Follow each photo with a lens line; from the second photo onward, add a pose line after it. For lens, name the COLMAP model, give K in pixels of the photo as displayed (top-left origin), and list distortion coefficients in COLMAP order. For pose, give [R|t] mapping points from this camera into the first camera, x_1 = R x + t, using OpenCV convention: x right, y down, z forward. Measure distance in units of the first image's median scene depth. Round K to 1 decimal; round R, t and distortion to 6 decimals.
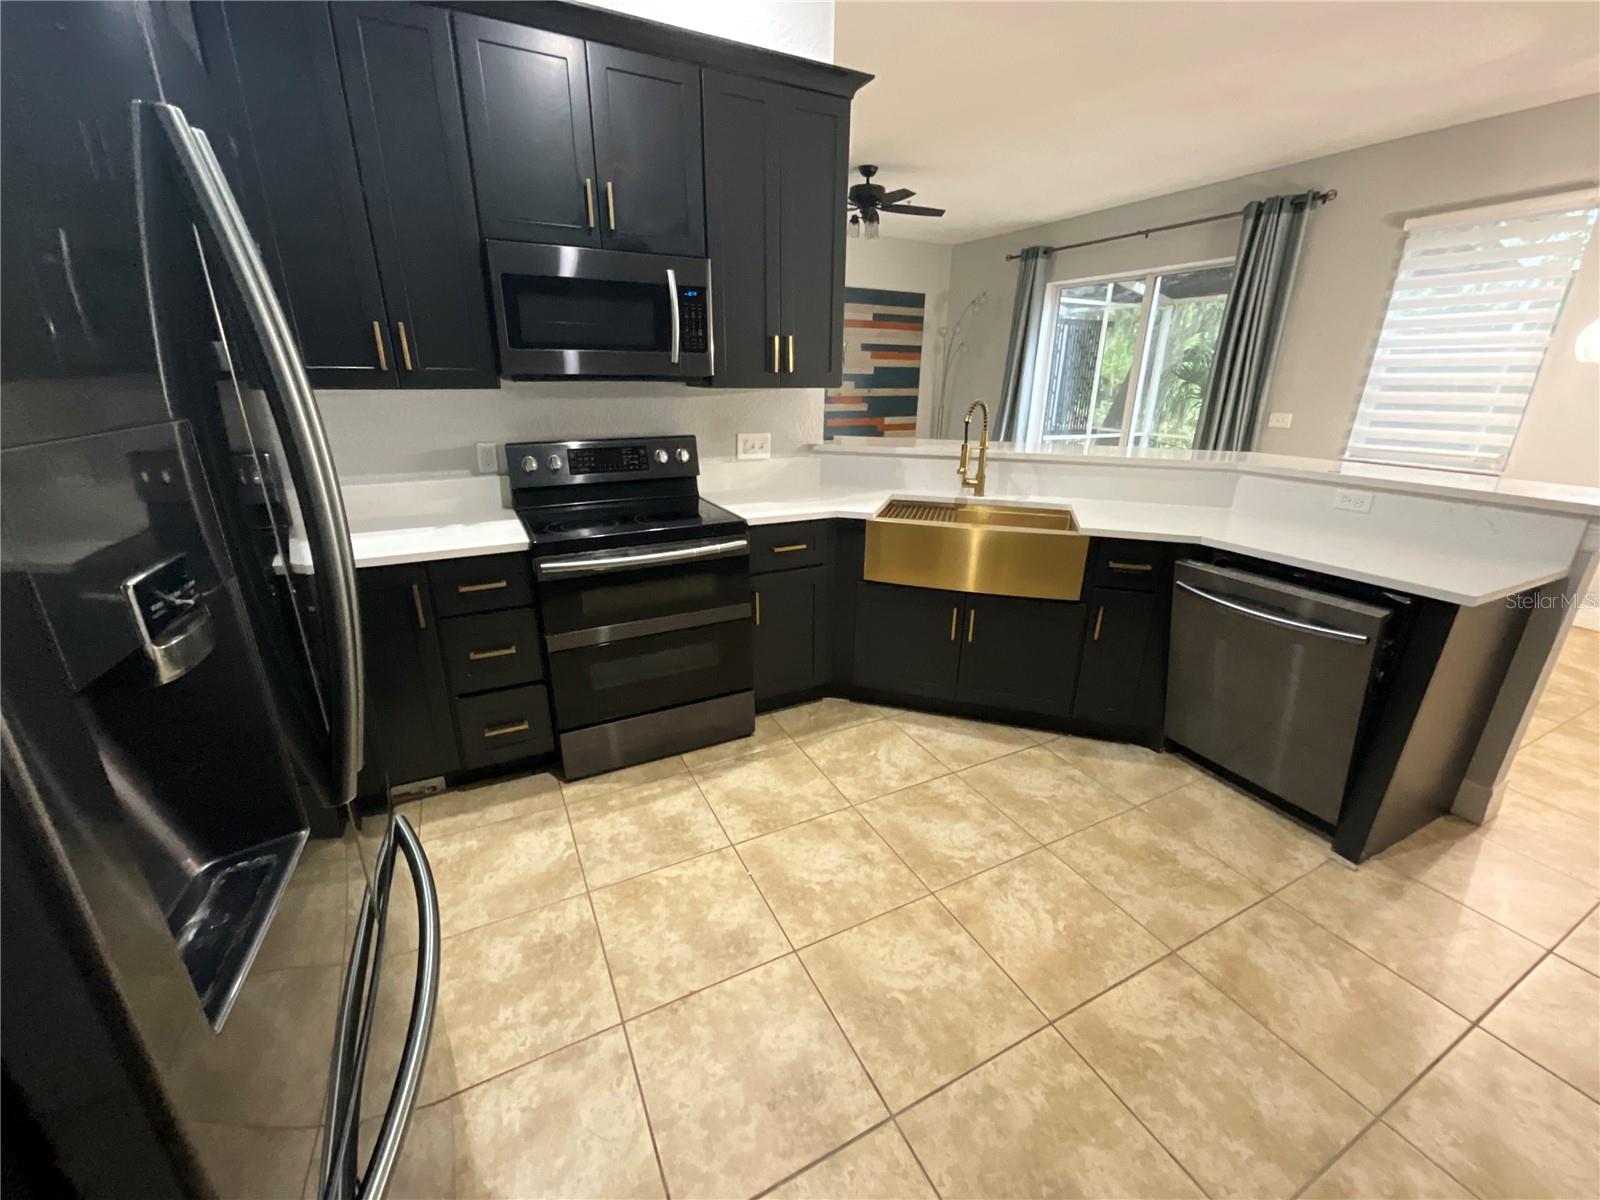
lens RADIAL K [[647.3, 0, 801.4], [0, 647.3, 597.6], [0, 0, 1]] dist [-0.003886, -0.000072]
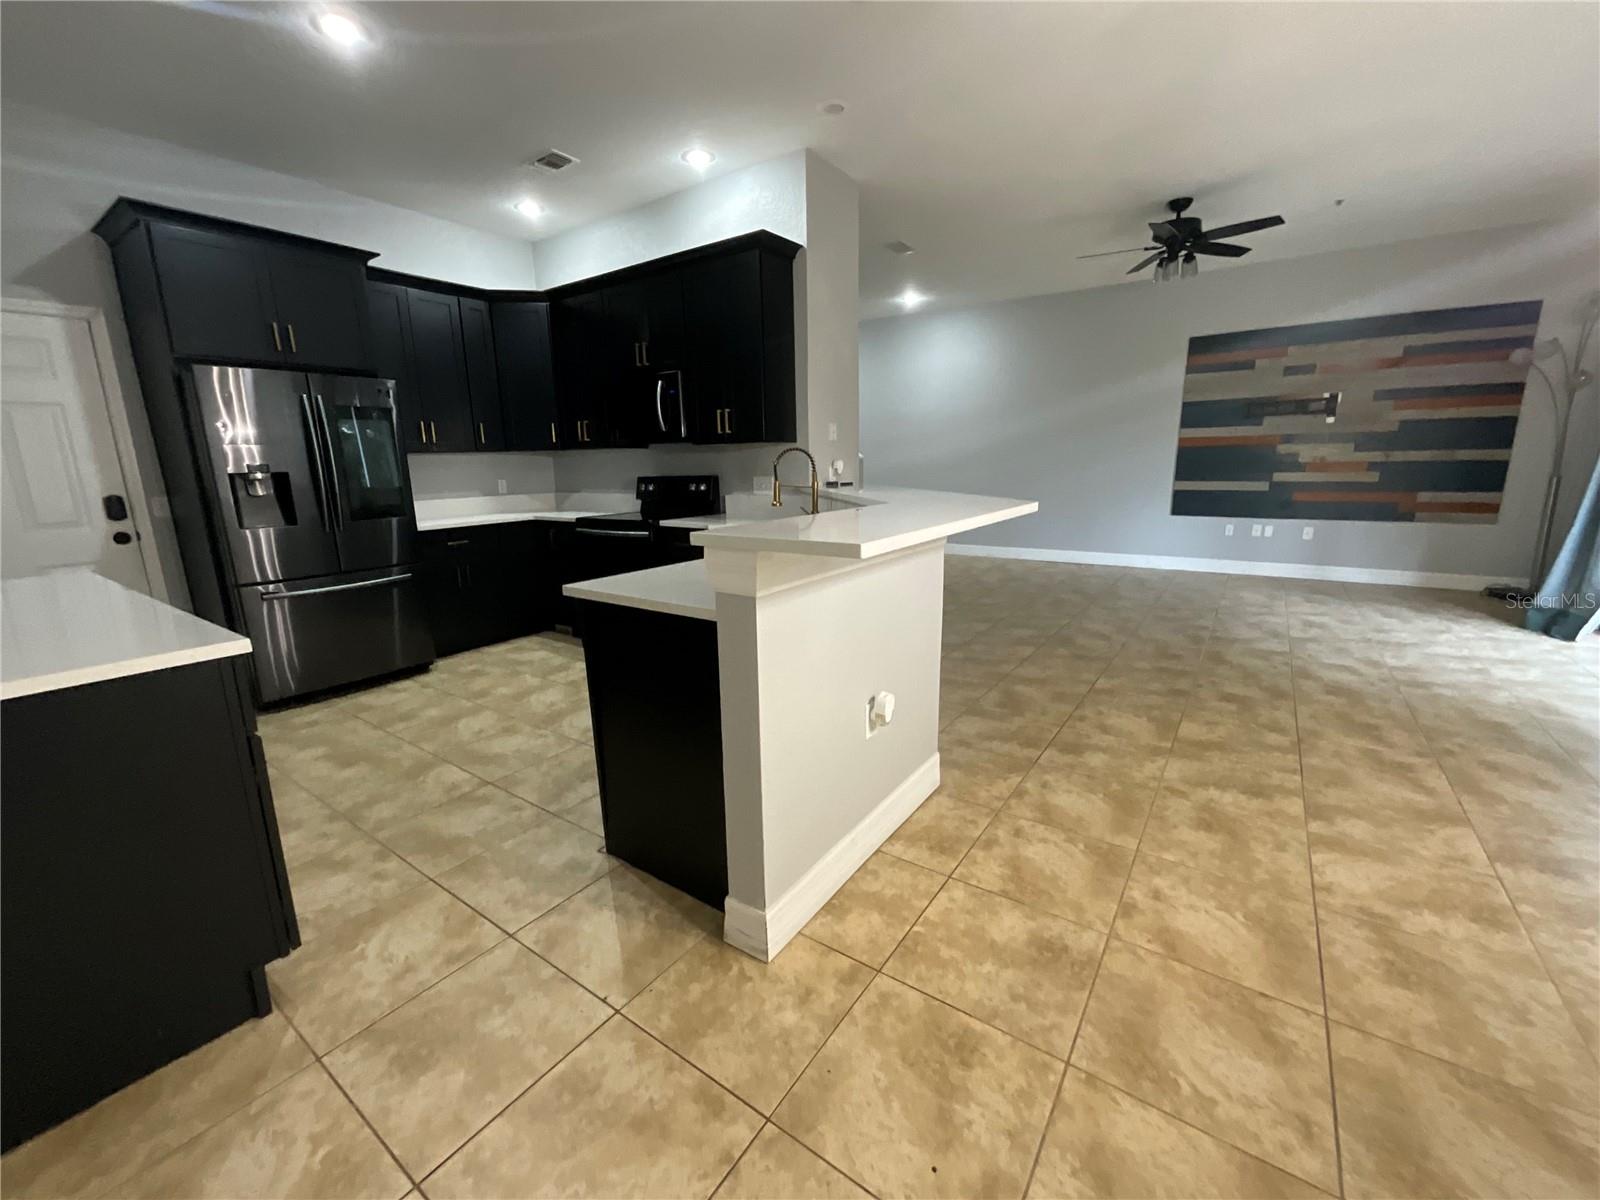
lens RADIAL K [[647.3, 0, 798.9], [0, 647.3, 597.5], [0, 0, 1]] dist [-0.003886, -0.000072]
pose [[0.465804, 0.167567, -0.868878, 1.357807], [-0.268597, 0.962354, 0.041600, -0.088813], [0.843139, 0.214000, 0.493276, 0.471679]]
